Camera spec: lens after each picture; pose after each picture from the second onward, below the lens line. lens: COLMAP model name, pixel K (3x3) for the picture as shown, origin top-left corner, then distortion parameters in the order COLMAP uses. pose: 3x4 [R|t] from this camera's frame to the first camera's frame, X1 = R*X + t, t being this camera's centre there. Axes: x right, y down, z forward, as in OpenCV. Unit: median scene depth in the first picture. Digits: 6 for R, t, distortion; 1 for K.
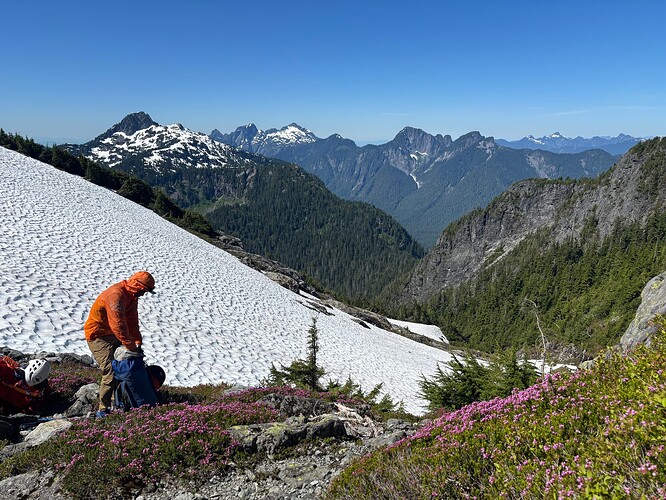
lens RADIAL K [[498.5, 0, 333.6], [0, 498.5, 251.6], [0, 0, 1]] dist [0.034072, -0.015727]
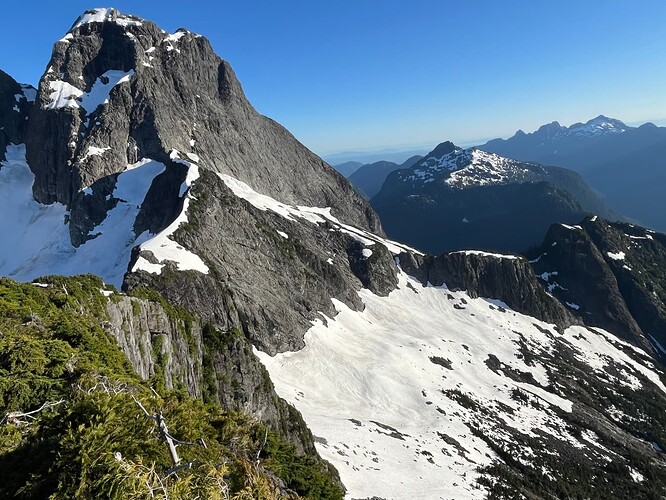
lens RADIAL K [[498.5, 0, 332.4], [0, 498.5, 250.3], [0, 0, 1]] dist [0.034072, -0.015727]
pose [[0.819150, 0.033085, -0.572624, 0.170208], [-0.023249, 0.999430, 0.024488, -0.000786], [0.573107, -0.006747, 0.819453, -0.342551]]
